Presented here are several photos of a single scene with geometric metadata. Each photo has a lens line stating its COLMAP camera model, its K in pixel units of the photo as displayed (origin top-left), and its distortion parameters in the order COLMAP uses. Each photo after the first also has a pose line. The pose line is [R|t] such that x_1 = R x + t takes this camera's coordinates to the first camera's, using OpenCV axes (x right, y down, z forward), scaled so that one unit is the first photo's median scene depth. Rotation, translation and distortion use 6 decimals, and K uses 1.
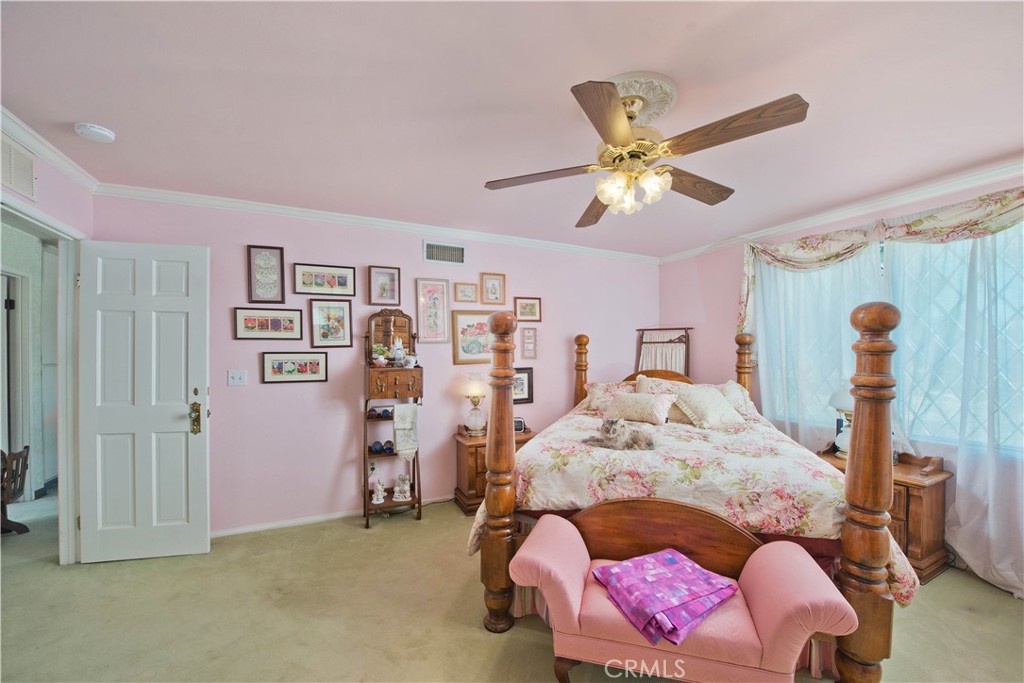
lens RADIAL K [[408.5, 0, 517.6], [0, 408.5, 349.5], [0, 0, 1]] dist [-0.001871, -0.000100]
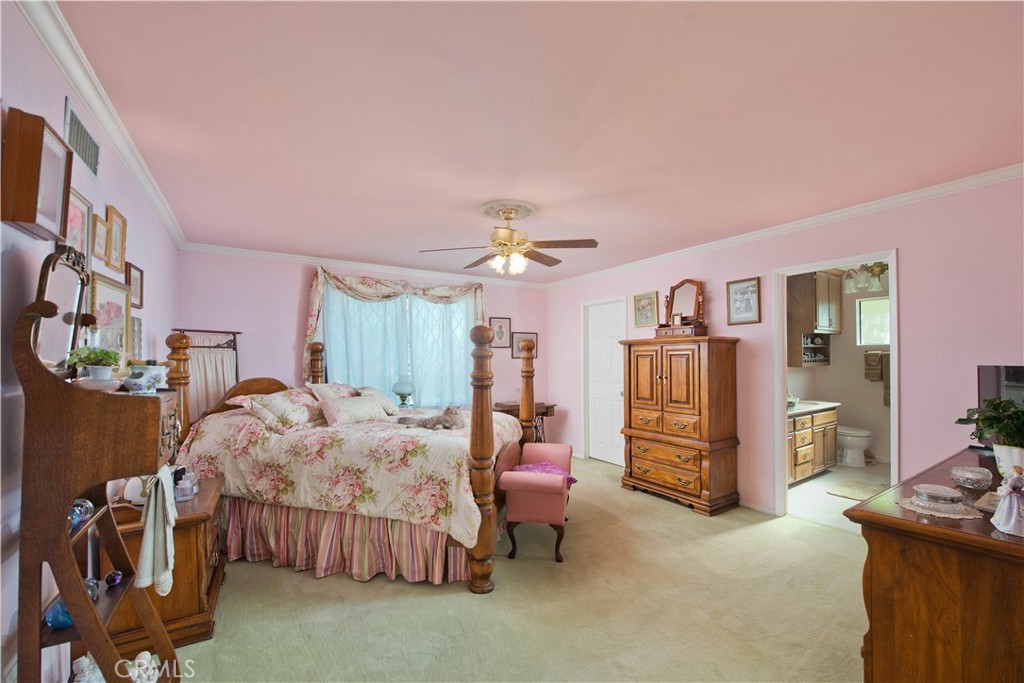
lens RADIAL K [[408.5, 0, 516.5], [0, 408.5, 348.9], [0, 0, 1]] dist [-0.001871, -0.000100]
pose [[-0.085860, 0.016346, 0.996173, -0.739486], [-0.004990, 0.999846, -0.016837, -0.003295], [-0.996295, -0.006417, -0.085765, 0.580369]]
